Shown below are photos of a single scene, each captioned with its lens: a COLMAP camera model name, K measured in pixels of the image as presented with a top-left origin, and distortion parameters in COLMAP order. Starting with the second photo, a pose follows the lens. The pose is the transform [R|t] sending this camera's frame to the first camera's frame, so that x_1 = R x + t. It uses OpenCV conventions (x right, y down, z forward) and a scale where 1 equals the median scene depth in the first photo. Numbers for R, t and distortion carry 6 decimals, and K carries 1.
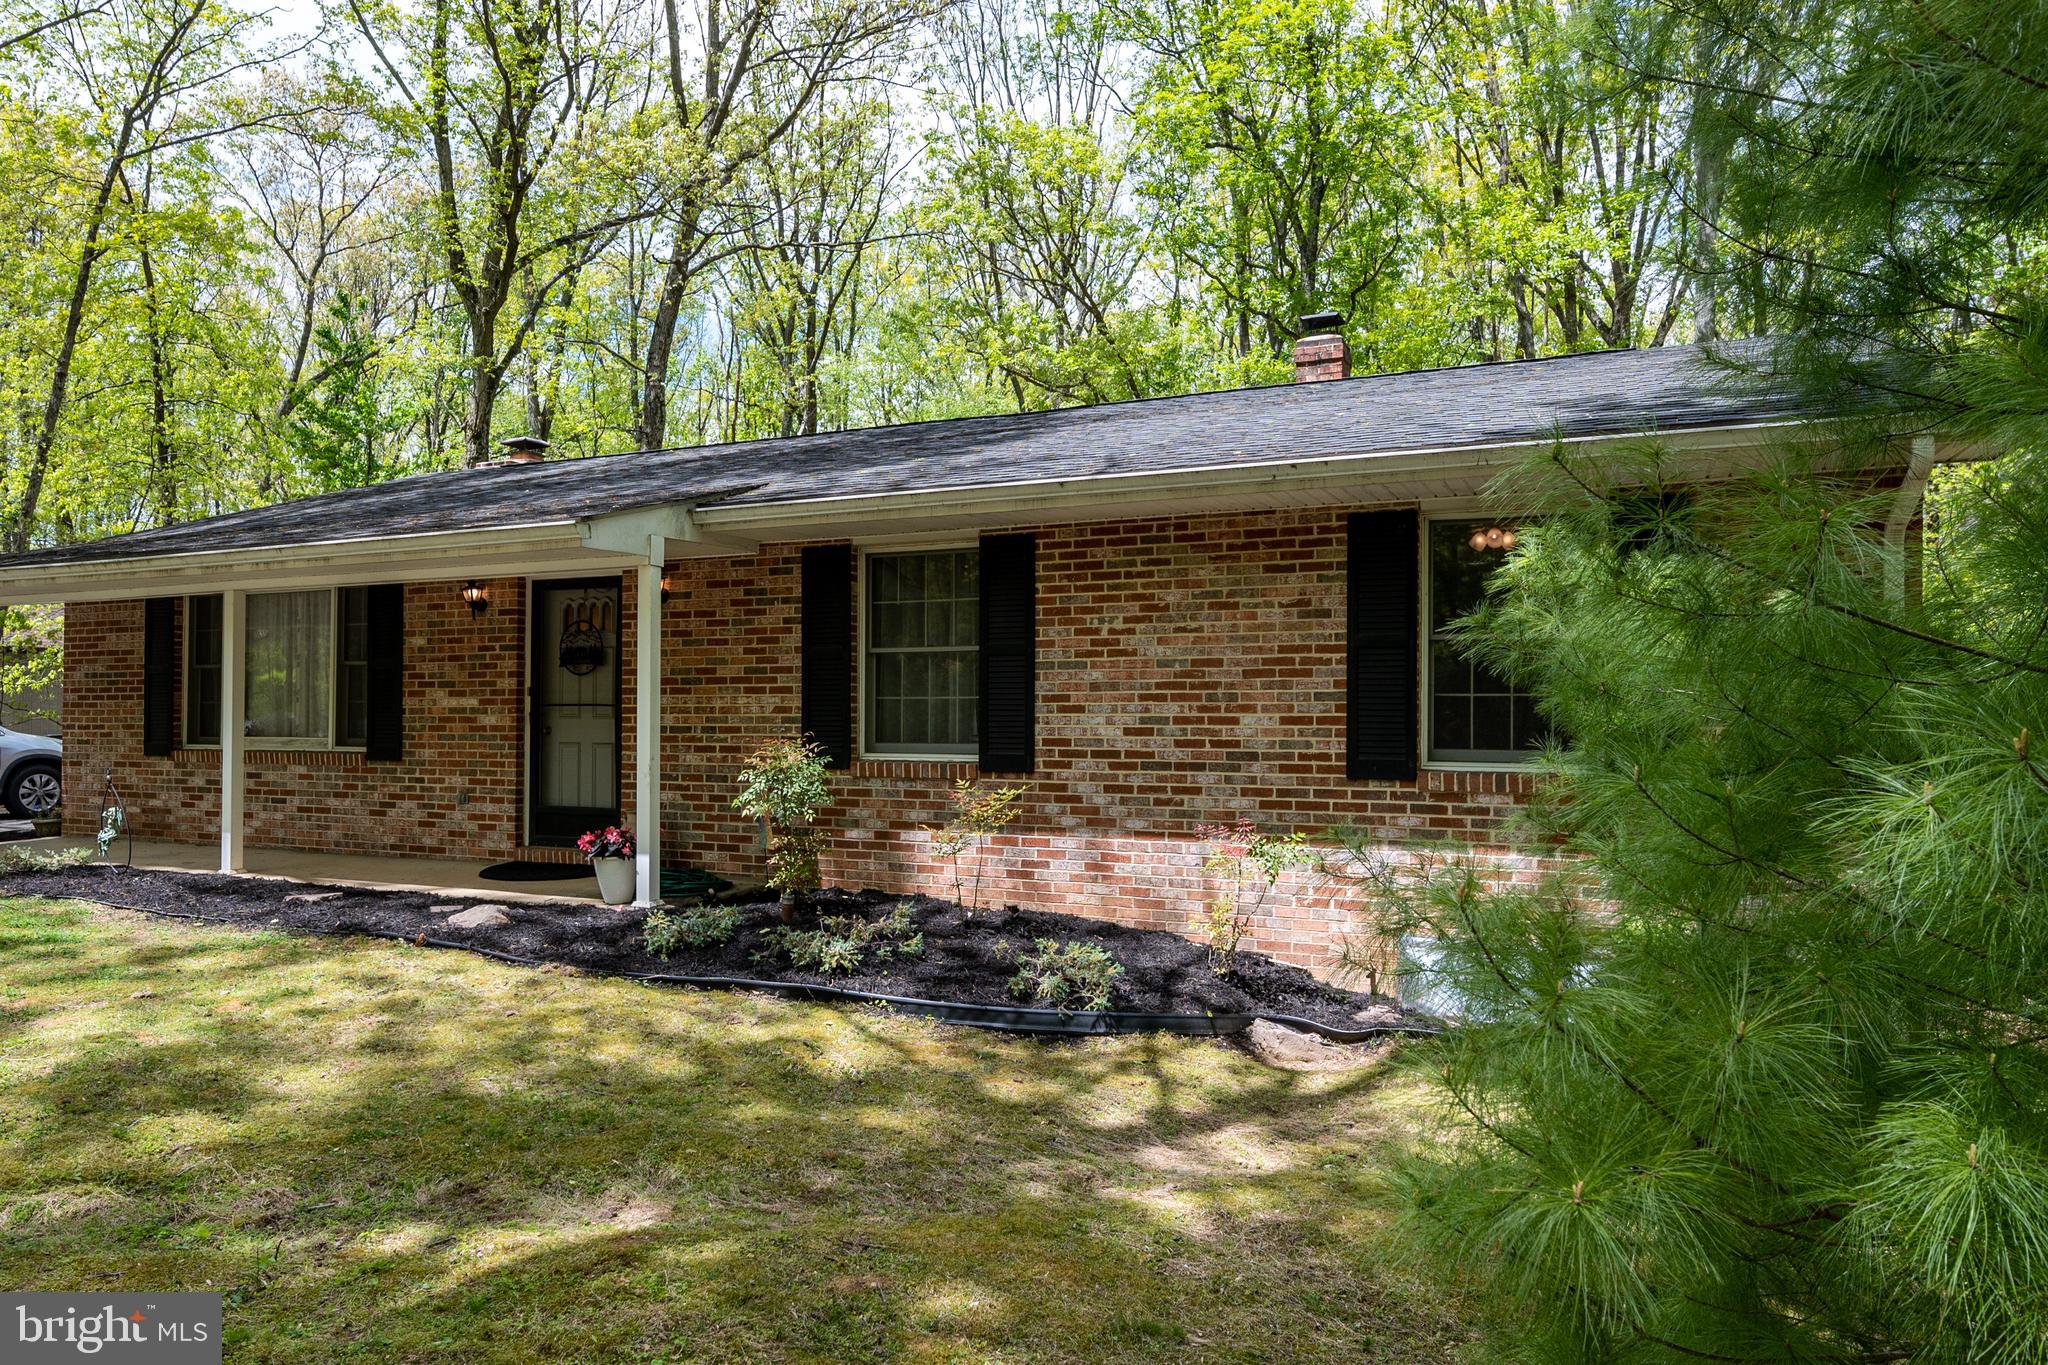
lens RADIAL K [[1307.9, 0, 1026.9], [0, 1307.9, 686.3], [0, 0, 1]] dist [-0.004522, -0.000145]
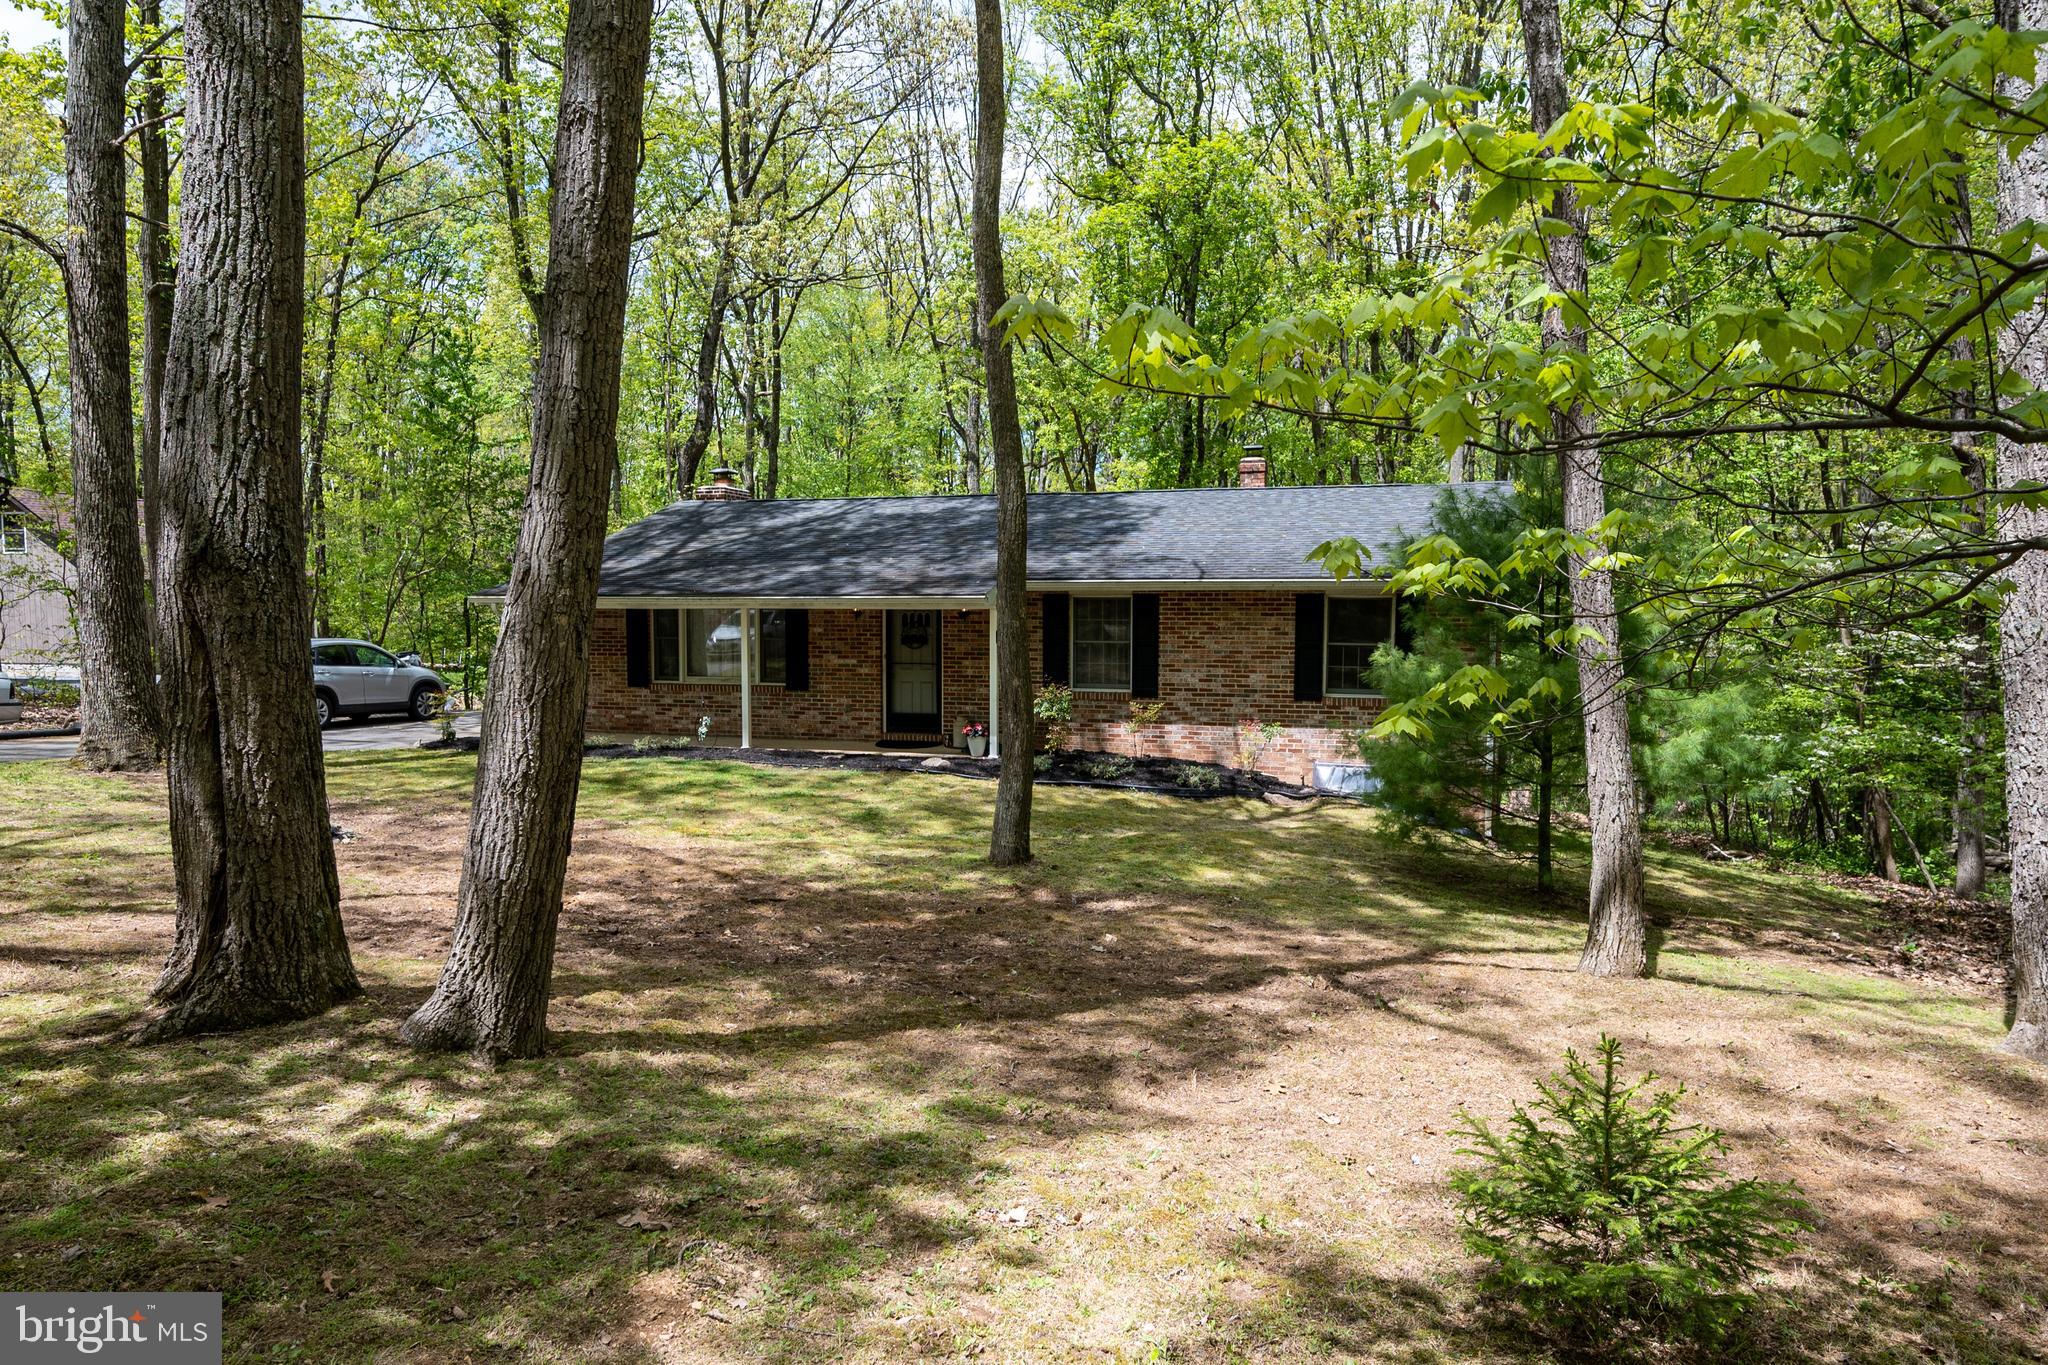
lens RADIAL K [[1307.9, 0, 1022.2], [0, 1307.9, 684.0], [0, 0, 1]] dist [-0.004522, -0.000145]
pose [[0.988705, -0.010653, 0.149496, -0.593908], [-0.002043, 0.996420, 0.084518, -0.157910], [-0.149861, -0.083869, 0.985144, -1.275283]]
